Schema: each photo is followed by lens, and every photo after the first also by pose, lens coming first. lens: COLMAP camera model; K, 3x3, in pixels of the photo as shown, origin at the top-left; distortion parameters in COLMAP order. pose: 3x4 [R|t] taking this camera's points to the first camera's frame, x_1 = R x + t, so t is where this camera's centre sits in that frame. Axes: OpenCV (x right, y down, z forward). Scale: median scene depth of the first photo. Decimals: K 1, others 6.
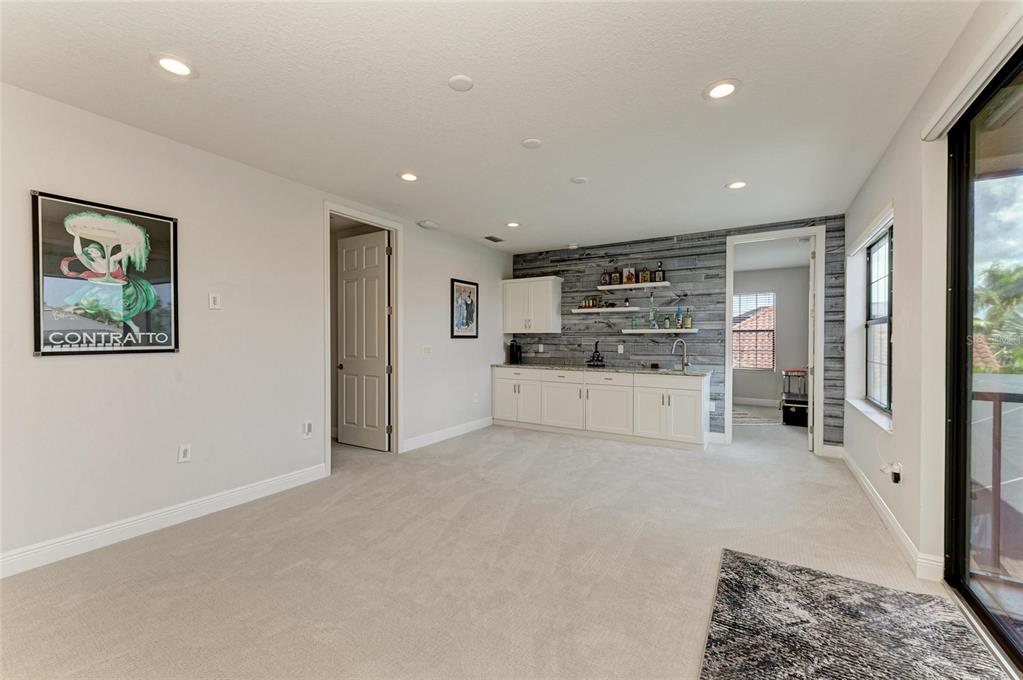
lens RADIAL K [[410.6, 0, 511.5], [0, 410.6, 339.2], [0, 0, 1]] dist [-0.002407, -0.000471]
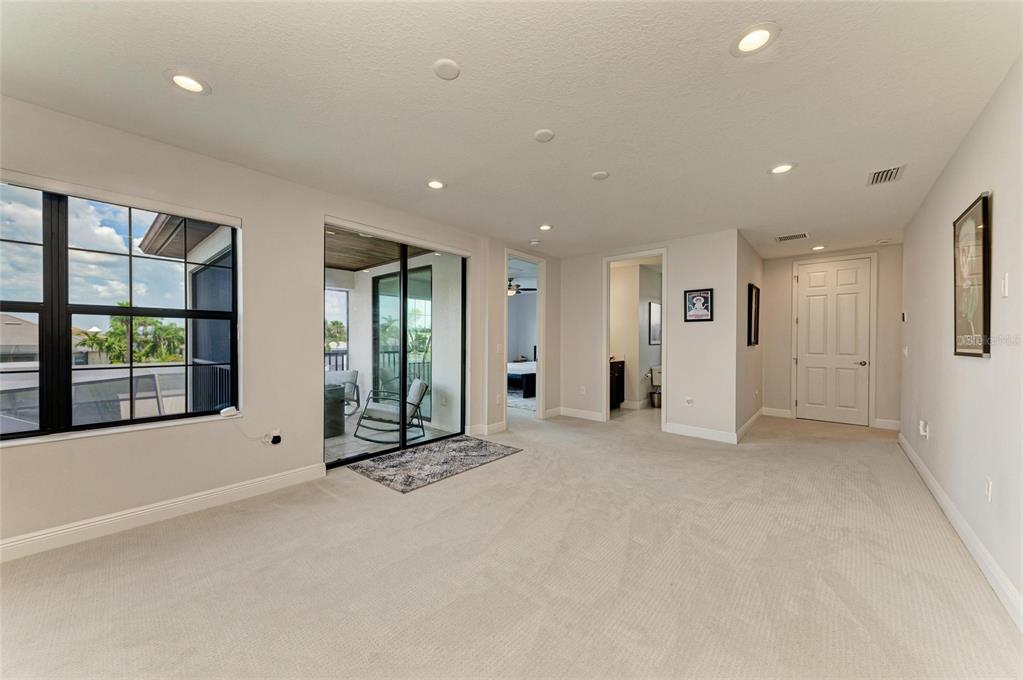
lens RADIAL K [[360.7, 0, 511.3], [0, 360.7, 338.4], [0, 0, 1]] dist [0.009015, -0.002239]
pose [[-0.986305, -0.005747, 0.164831, -0.009803], [-0.006752, 0.999962, -0.005537, 0.003112], [-0.164792, -0.006574, -0.986306, 0.946200]]
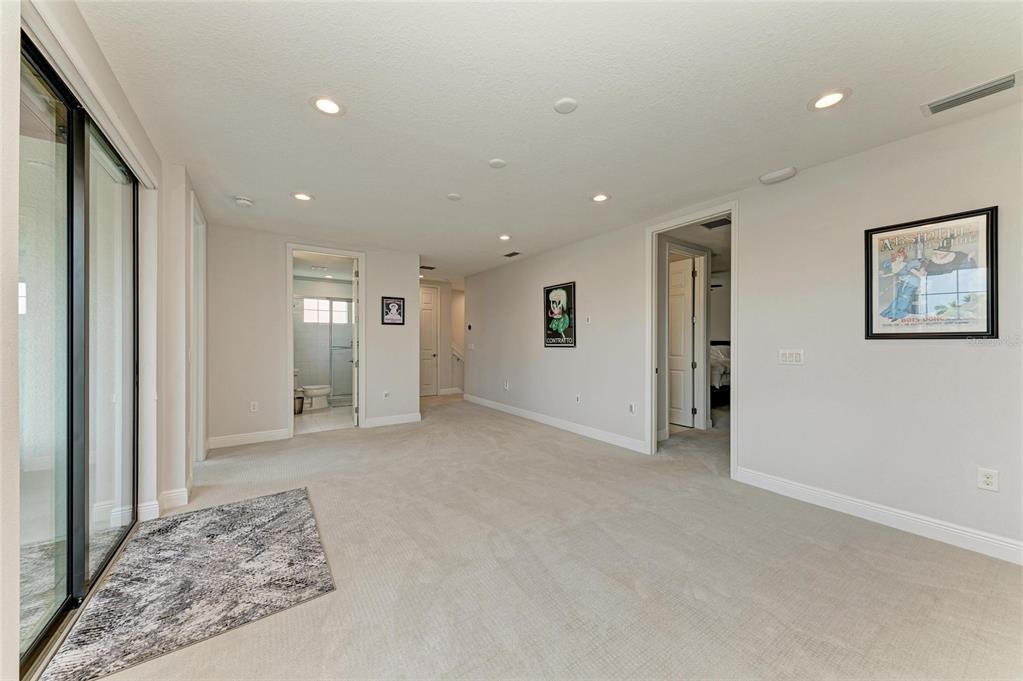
lens RADIAL K [[360.7, 0, 512.3], [0, 360.7, 338.3], [0, 0, 1]] dist [0.009015, -0.002239]
pose [[-0.402039, -0.009249, -0.915576, 0.472778], [-0.000859, 0.999952, -0.009724, 0.001978], [0.915622, -0.003123, -0.402028, 0.730011]]
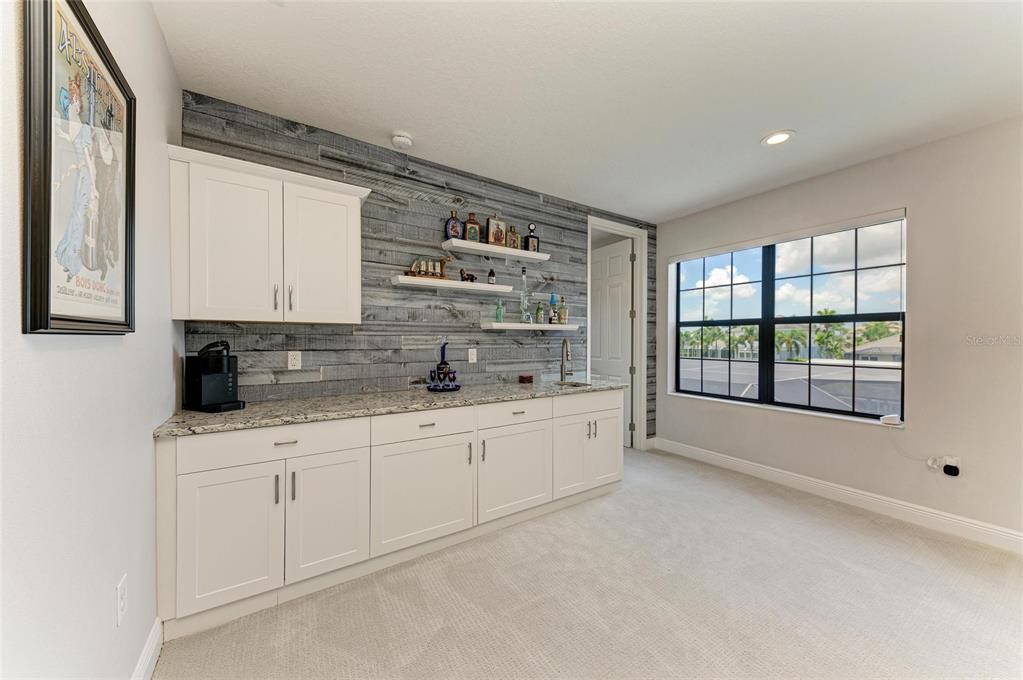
lens RADIAL K [[360.7, 0, 518.8], [0, 360.7, 343.8], [0, 0, 1]] dist [0.009015, -0.002239]
pose [[0.428214, -0.009599, 0.903626, -0.177709], [0.000640, 0.999947, 0.010319, 0.001947], [-0.903677, -0.003840, 0.428197, 0.738058]]
